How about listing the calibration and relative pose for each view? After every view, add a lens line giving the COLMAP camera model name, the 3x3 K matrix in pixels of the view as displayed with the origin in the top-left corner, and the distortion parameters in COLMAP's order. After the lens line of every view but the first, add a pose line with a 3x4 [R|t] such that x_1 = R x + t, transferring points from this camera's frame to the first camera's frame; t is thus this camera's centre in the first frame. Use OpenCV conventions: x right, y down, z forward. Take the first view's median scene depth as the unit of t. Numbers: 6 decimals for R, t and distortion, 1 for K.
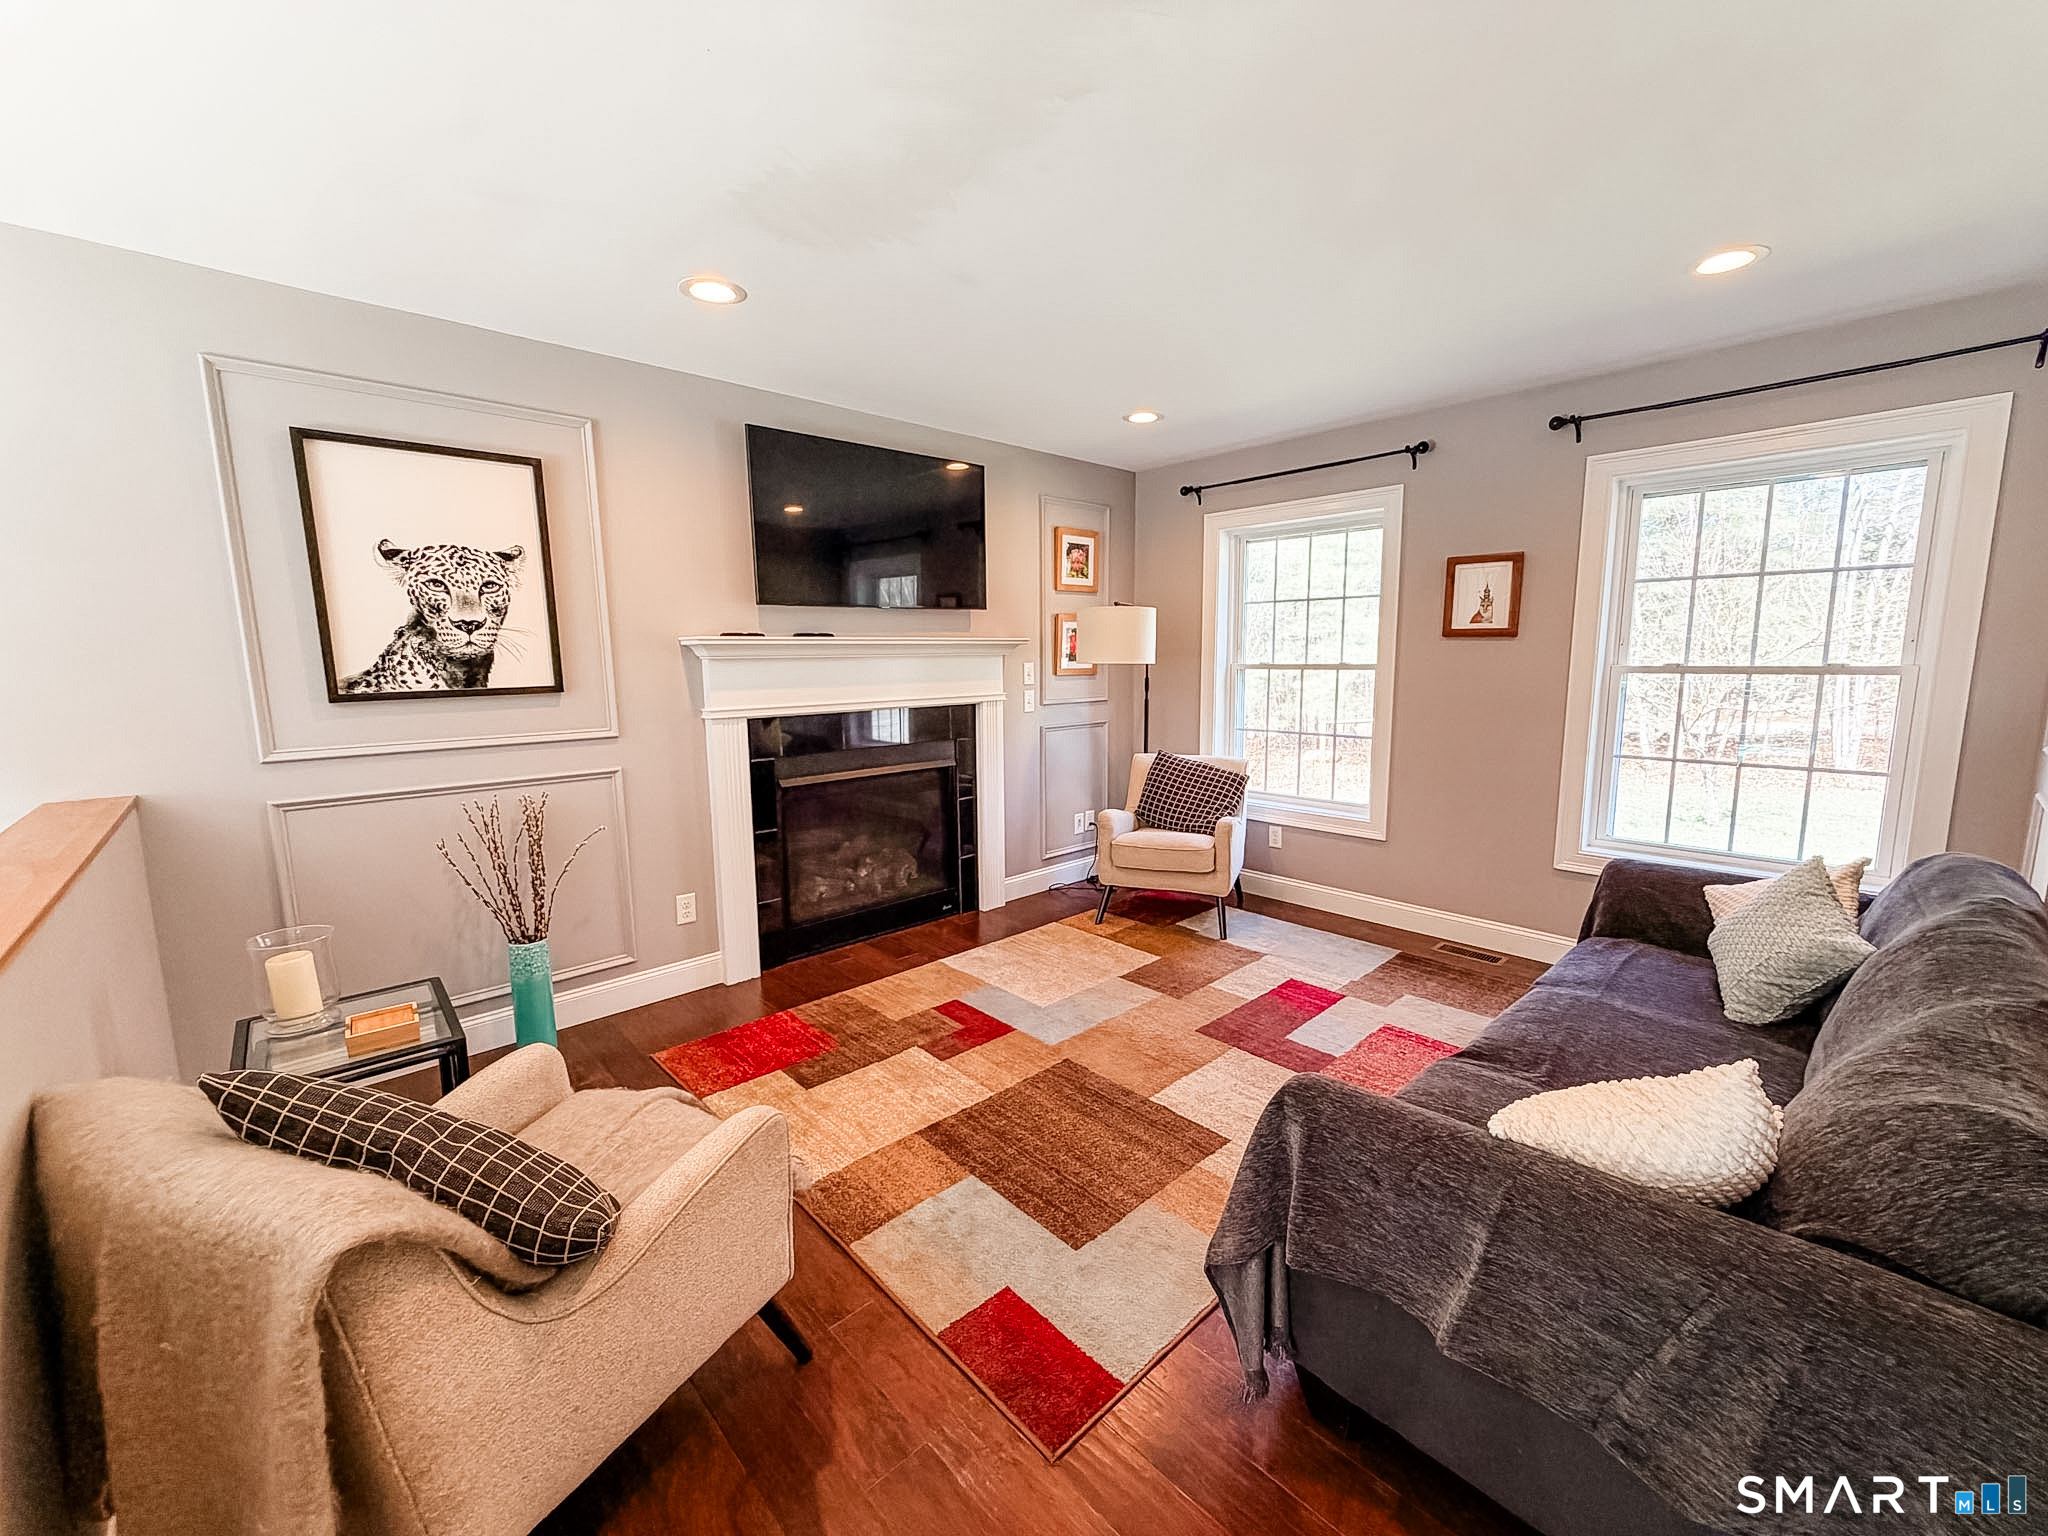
lens RADIAL K [[818.6, 0, 1024.0], [0, 818.6, 768.0], [0, 0, 1]] dist [-0.000132, 0.000112]
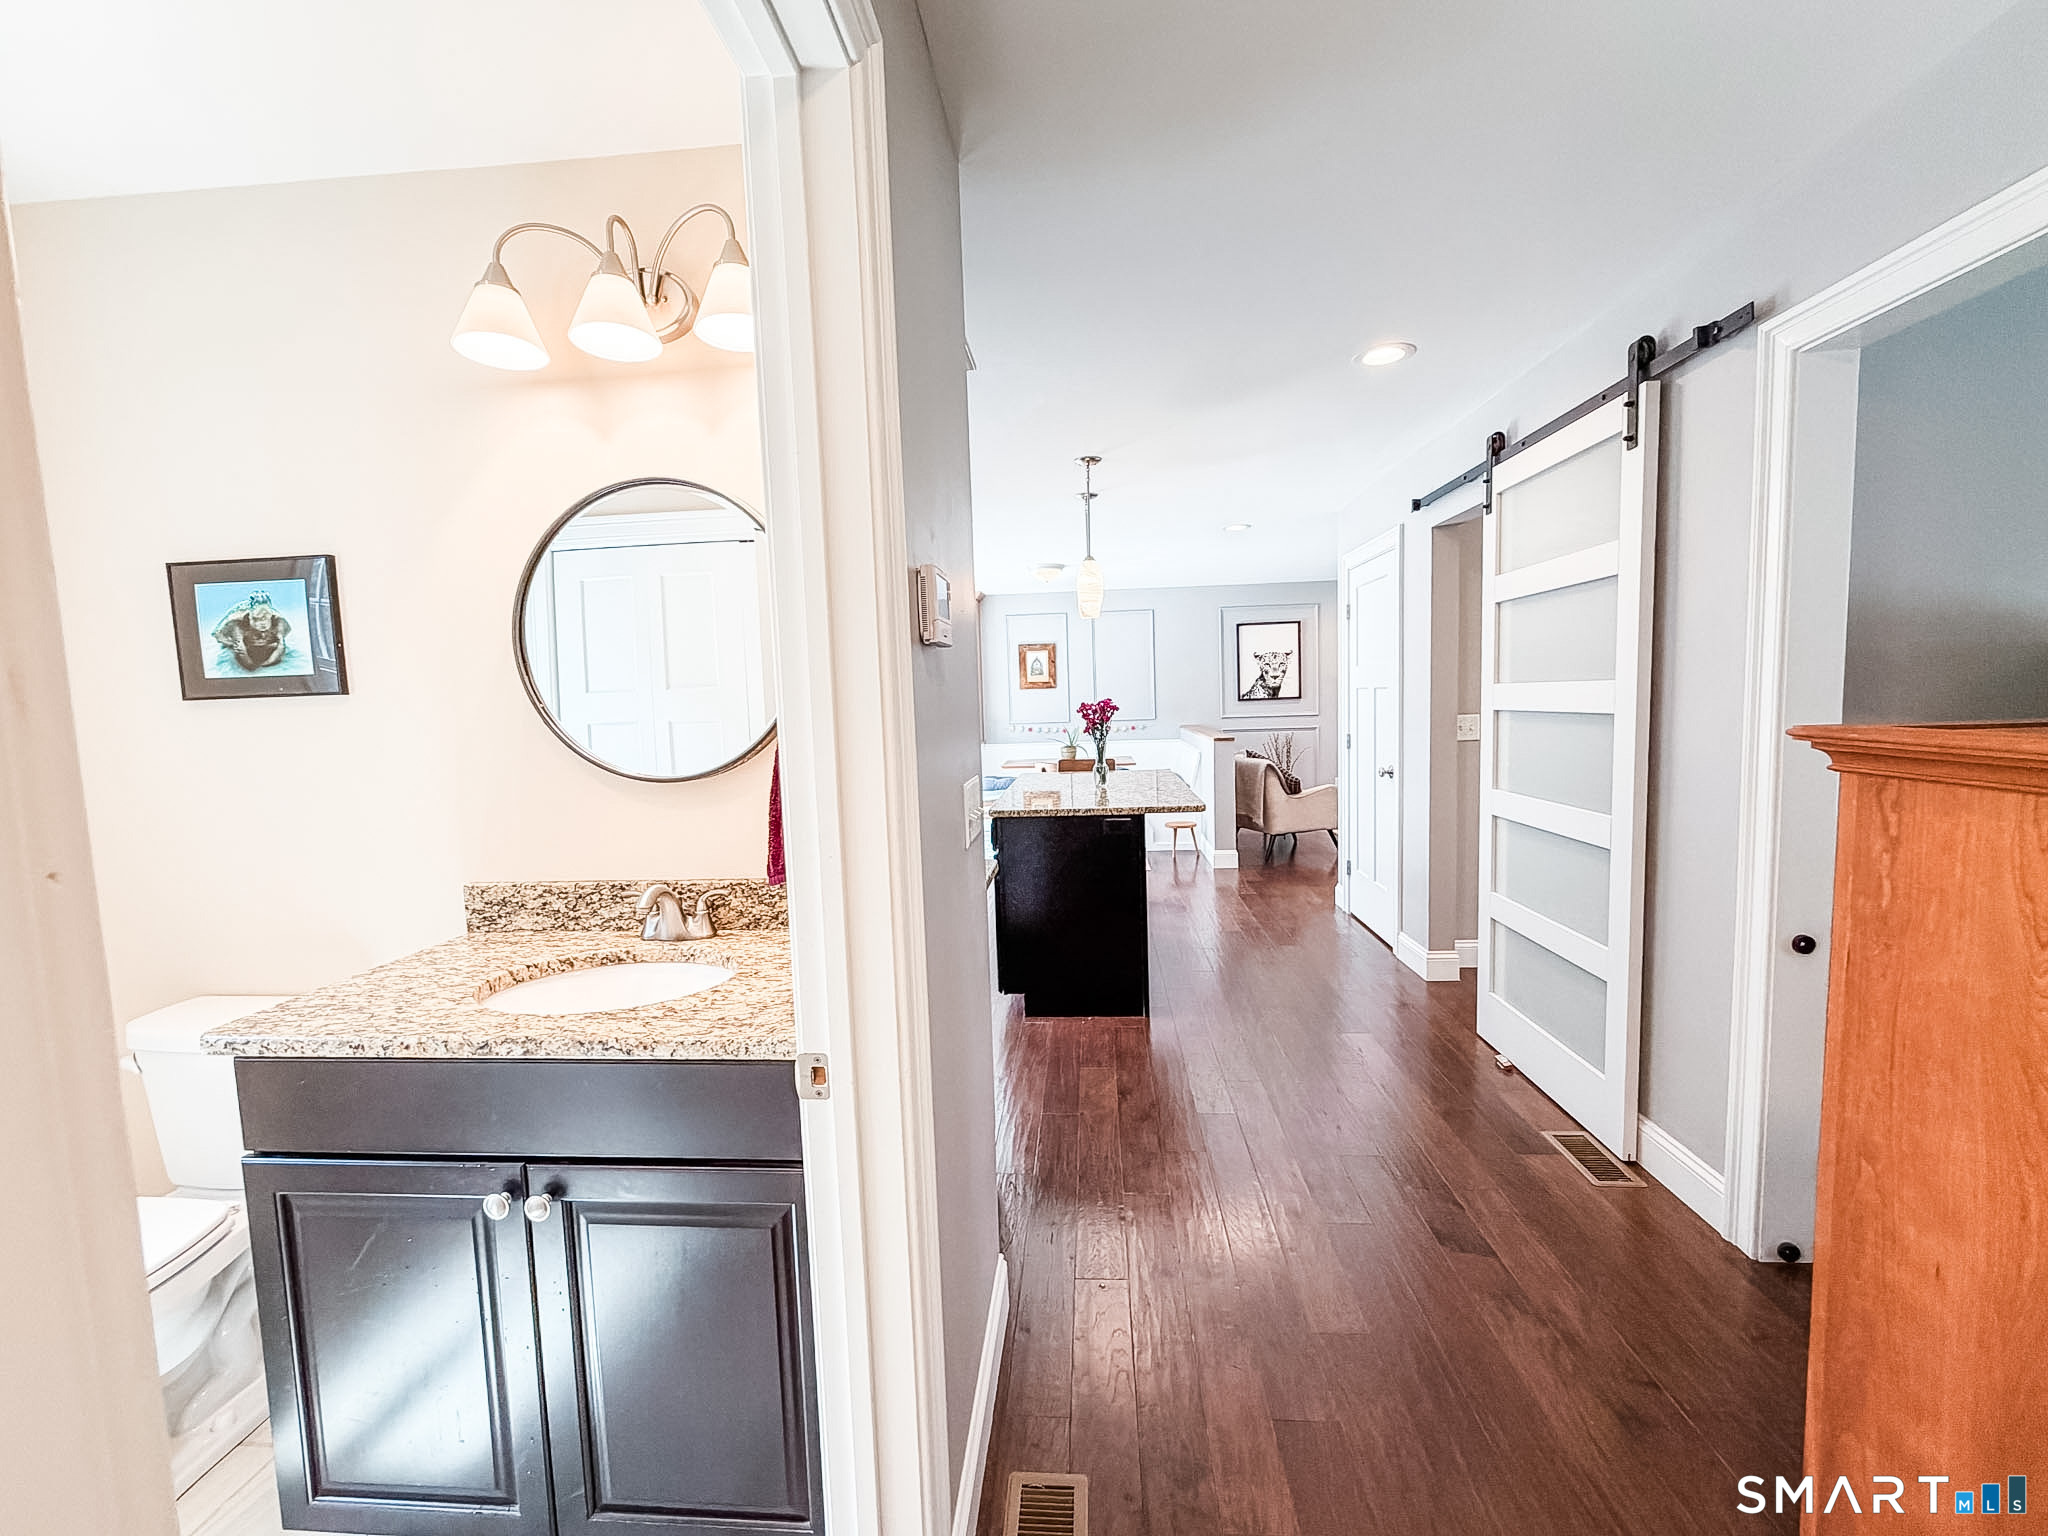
lens RADIAL K [[845.5, 0, 1024.0], [0, 845.5, 768.0], [0, 0, 1]] dist [0.000147, -0.000055]
pose [[0.672779, 0.051775, -0.738030, 1.063691], [-0.079200, 0.996856, -0.002266, 0.252355], [0.735592, 0.059976, 0.674764, -1.839512]]
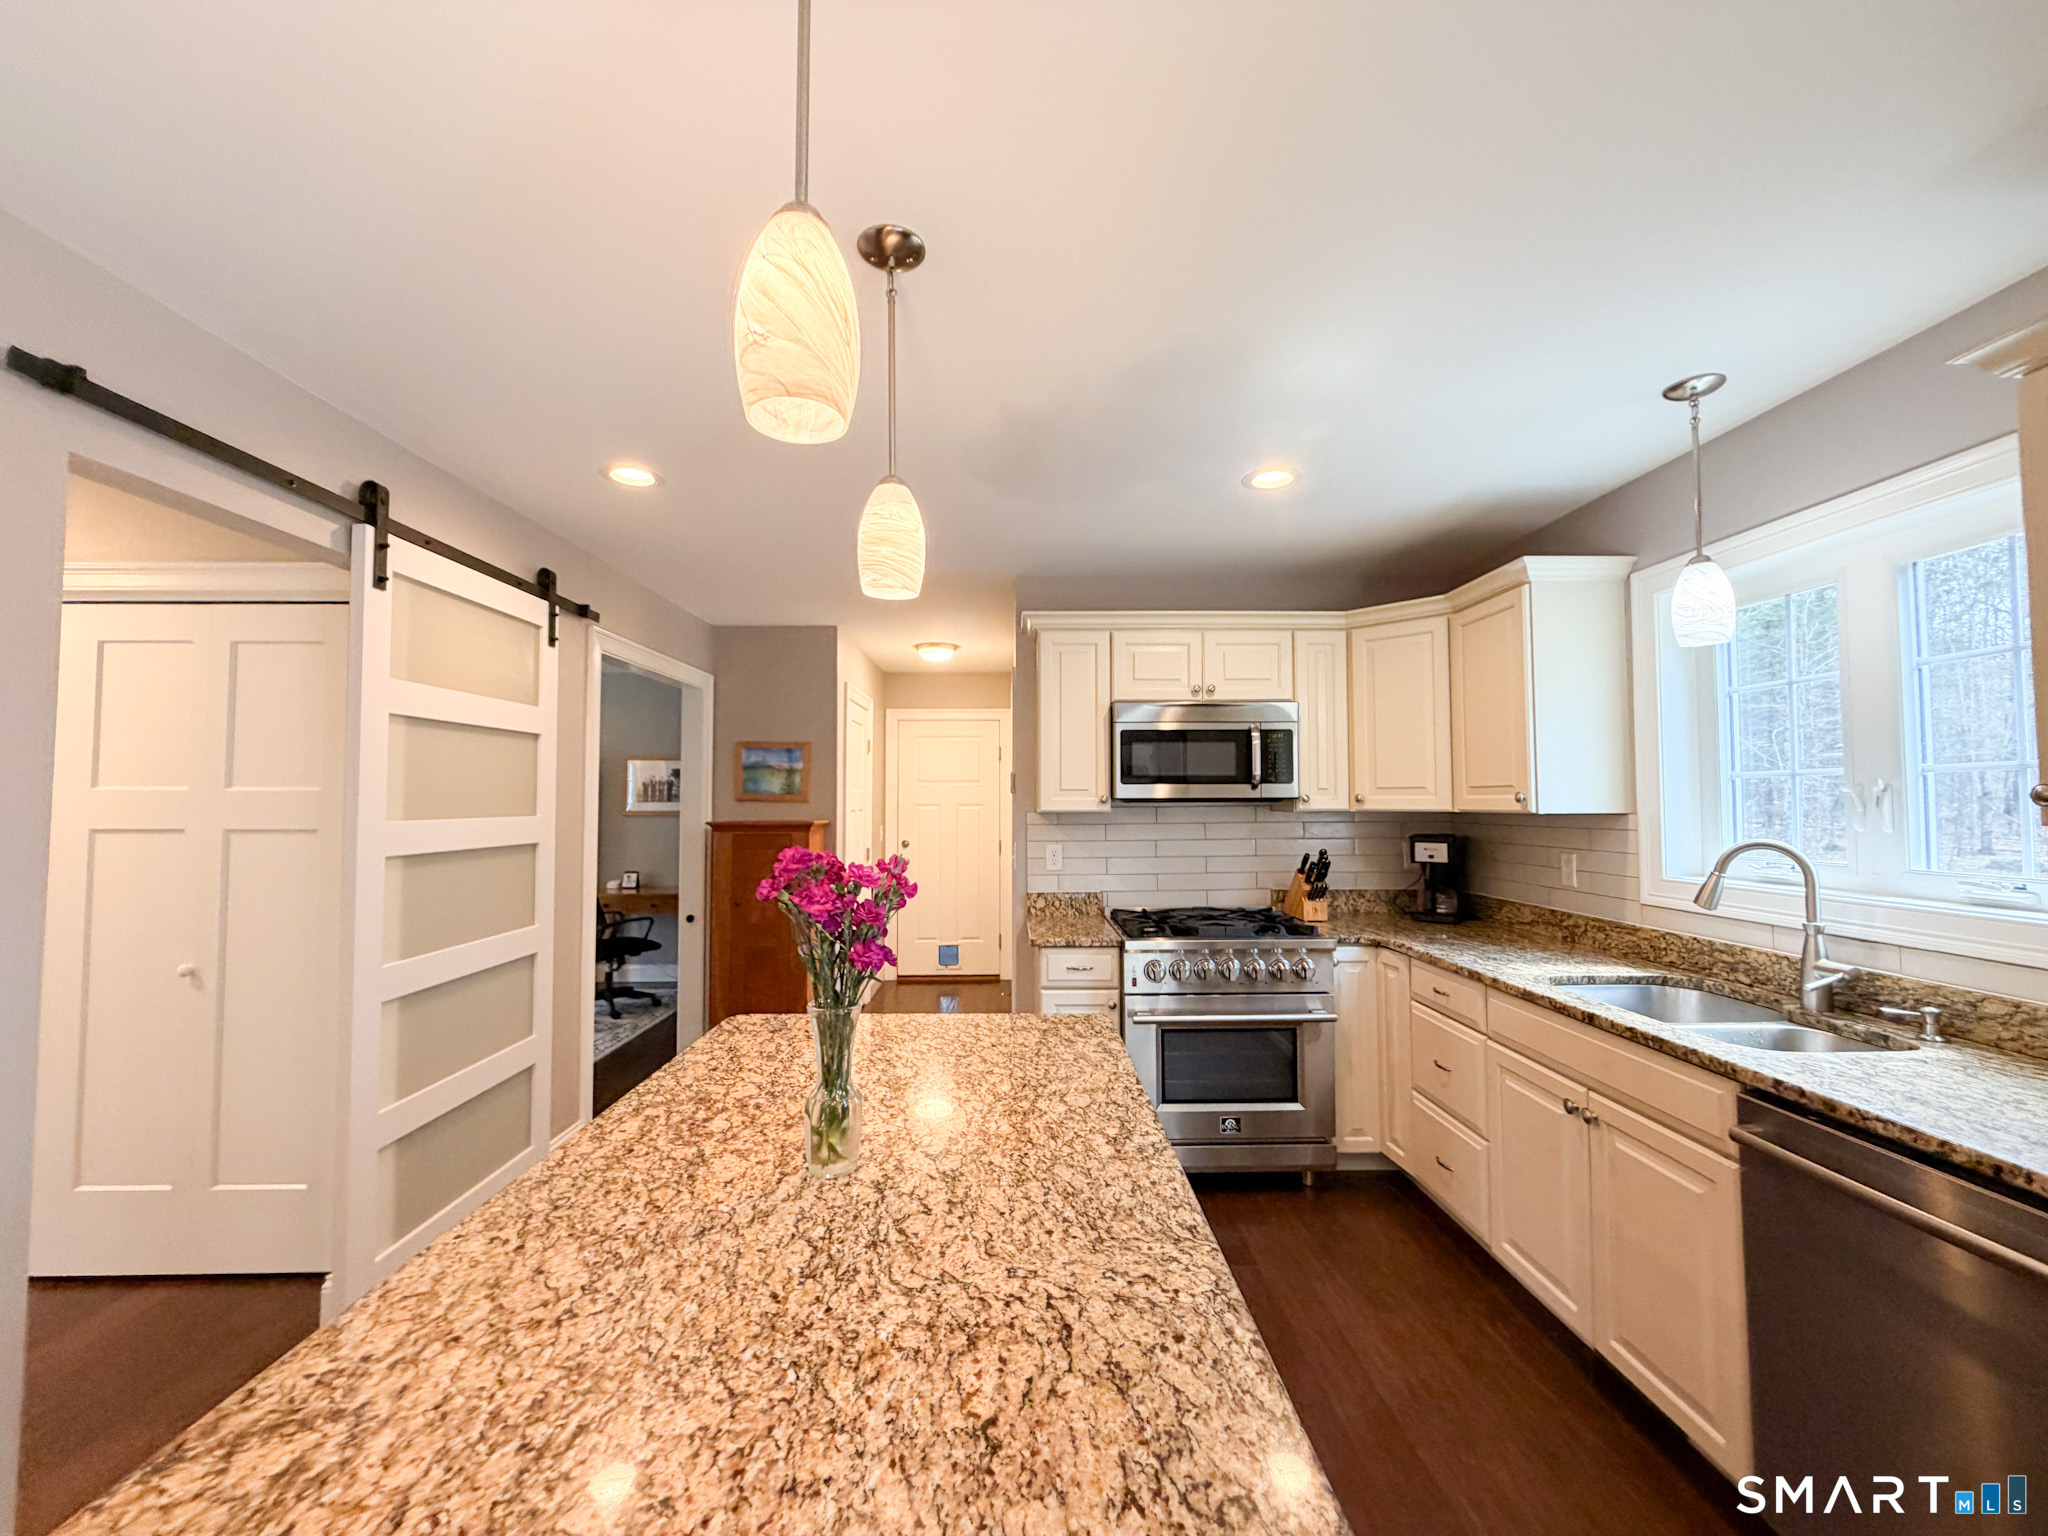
lens RADIAL K [[818.6, 0, 1024.0], [0, 818.6, 768.0], [0, 0, 1]] dist [0.000481, -0.000018]
pose [[-0.741610, 0.039291, 0.669680, -0.362834], [0.105157, 0.992751, 0.058207, 0.054433], [-0.662538, 0.113588, -0.740365, -0.443308]]
